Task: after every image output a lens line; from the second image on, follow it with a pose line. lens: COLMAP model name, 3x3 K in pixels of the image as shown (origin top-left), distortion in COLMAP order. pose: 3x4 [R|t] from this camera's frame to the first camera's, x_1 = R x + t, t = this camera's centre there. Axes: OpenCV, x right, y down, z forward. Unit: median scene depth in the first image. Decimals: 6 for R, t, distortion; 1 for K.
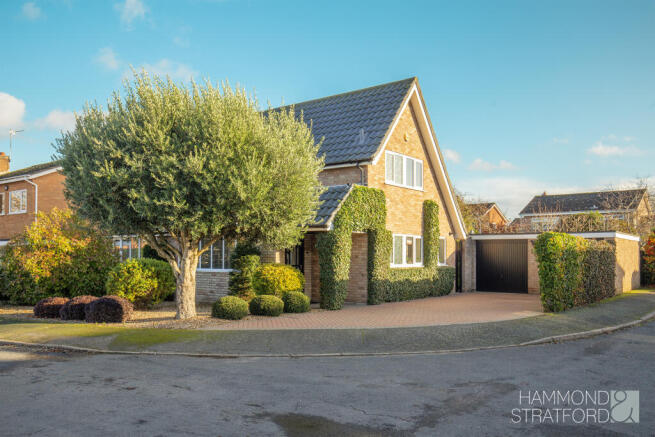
lens RADIAL K [[542.9, 0, 327.5], [0, 542.9, 217.9], [0, 0, 1]] dist [0.027611, -0.006906]
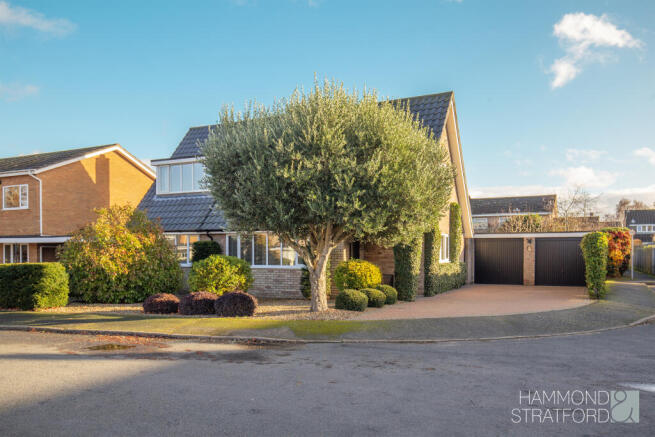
lens RADIAL K [[525.6, 0, 327.6], [0, 525.6, 219.4], [0, 0, 1]] dist [0.002357, 0.004254]
pose [[0.983213, 0.009391, 0.182221, -0.378896], [-0.010361, 0.999937, 0.004369, 0.000506], [-0.182168, -0.006184, 0.983248, -0.013865]]
